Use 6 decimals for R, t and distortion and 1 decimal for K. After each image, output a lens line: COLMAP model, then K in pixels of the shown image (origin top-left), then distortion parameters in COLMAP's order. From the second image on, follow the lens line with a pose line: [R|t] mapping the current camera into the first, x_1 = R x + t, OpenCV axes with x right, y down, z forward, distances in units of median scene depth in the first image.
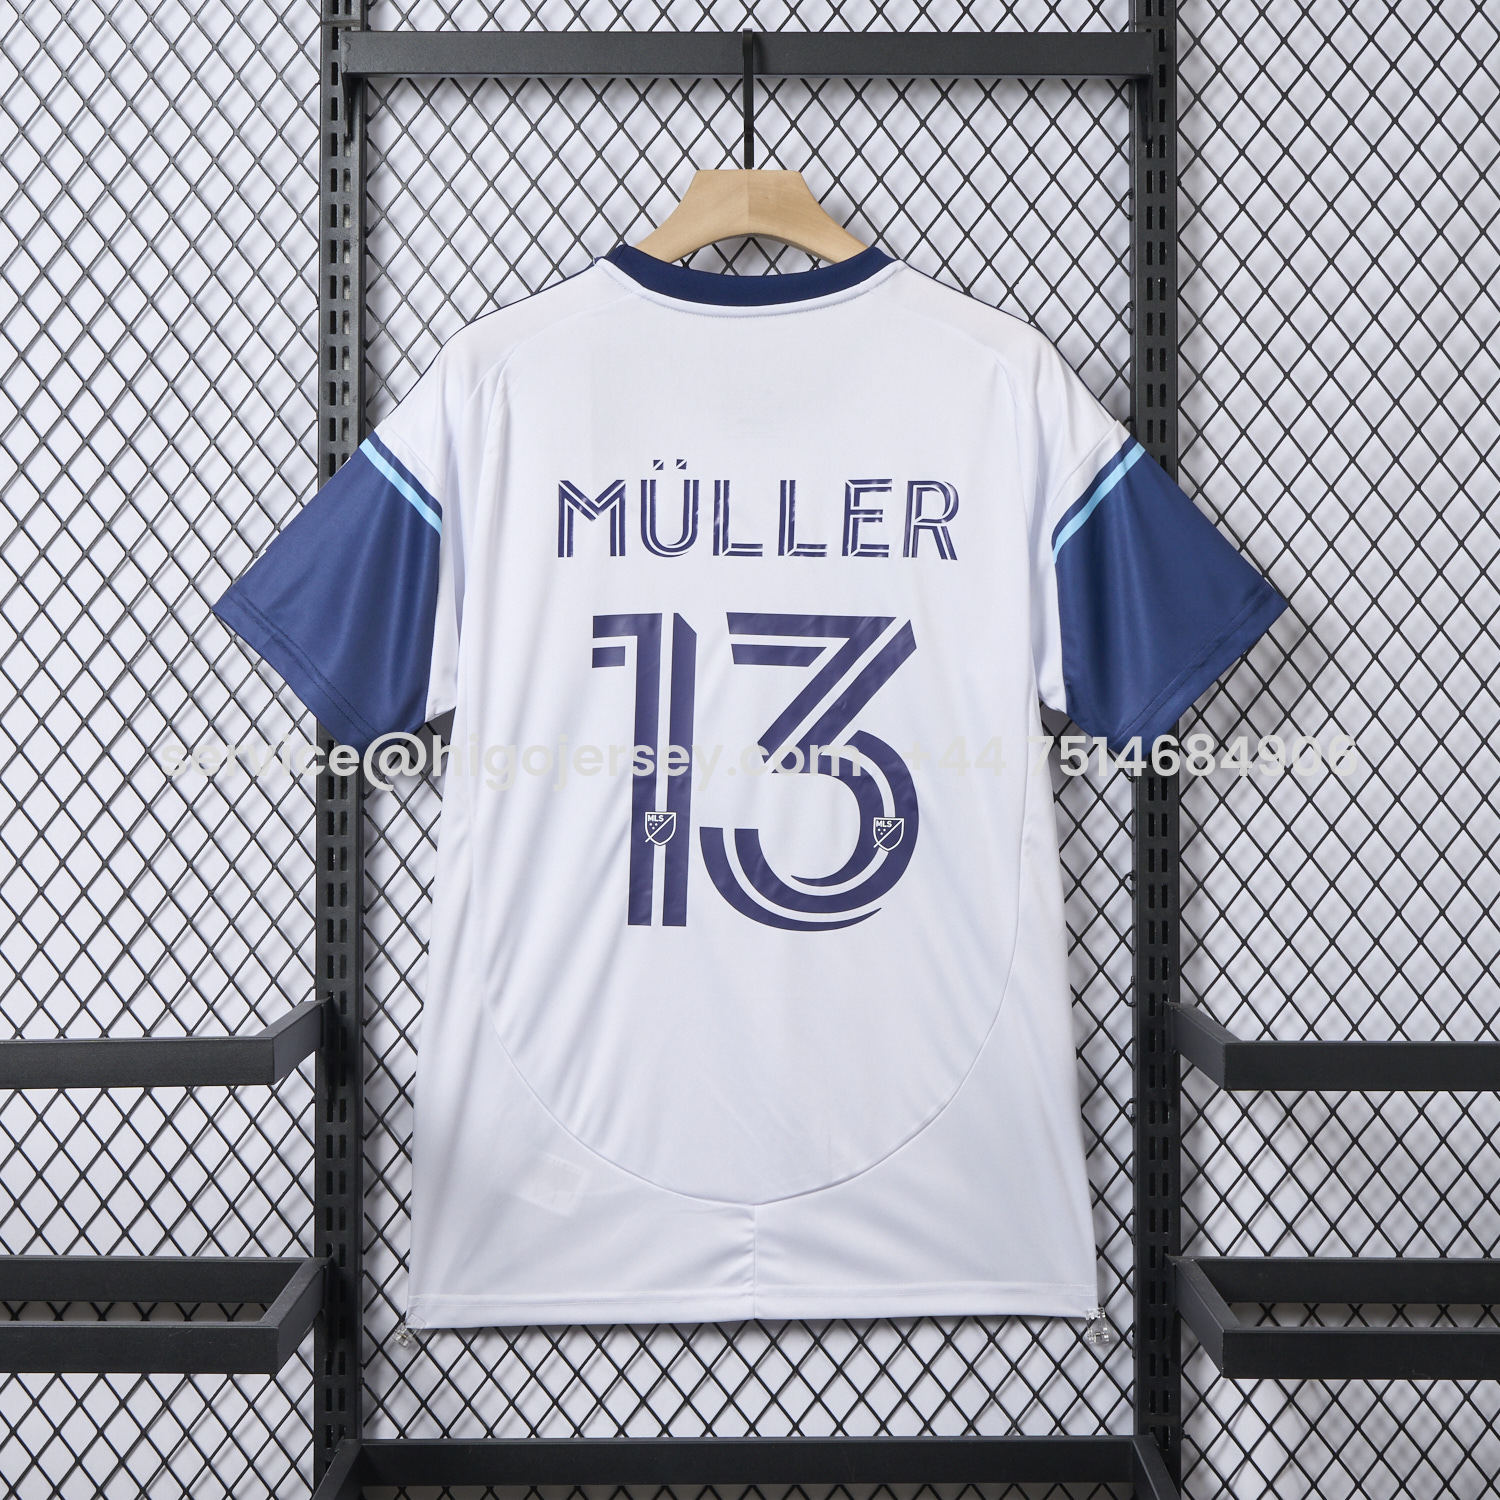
lens RADIAL K [[6747.9, 0, 751.0], [0, 6747.9, 749.3], [0, 0, 1]] dist [0.188239, 0.000000]
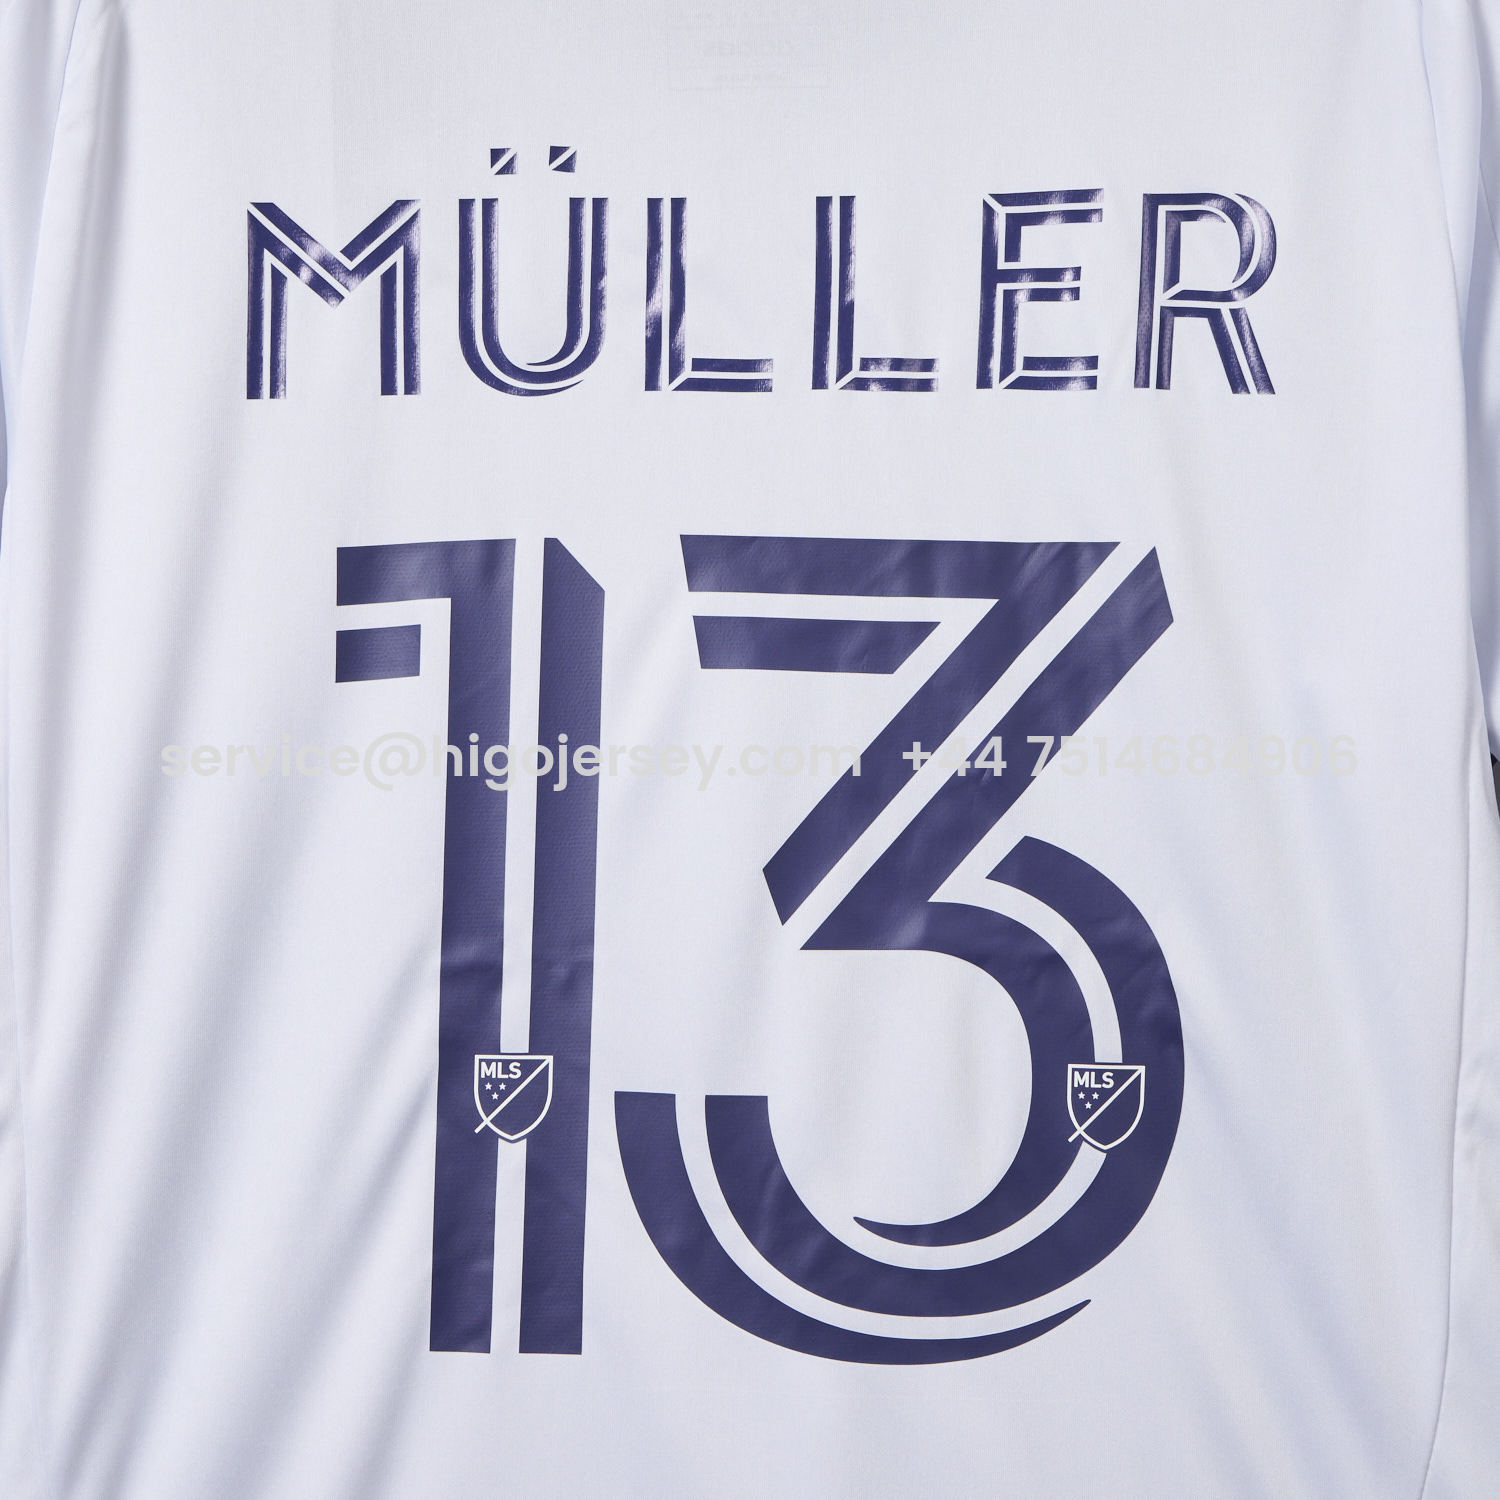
lens RADIAL K [[6747.9, 0, 749.3], [0, 6747.9, 750.0], [0, 0, 1]] dist [0.188239, 0.000000]
pose [[0.999946, -0.008525, 0.006020, -0.002084], [0.008561, 0.999945, -0.006008, -0.005592], [-0.005969, 0.006060, 0.999964, 0.611420]]
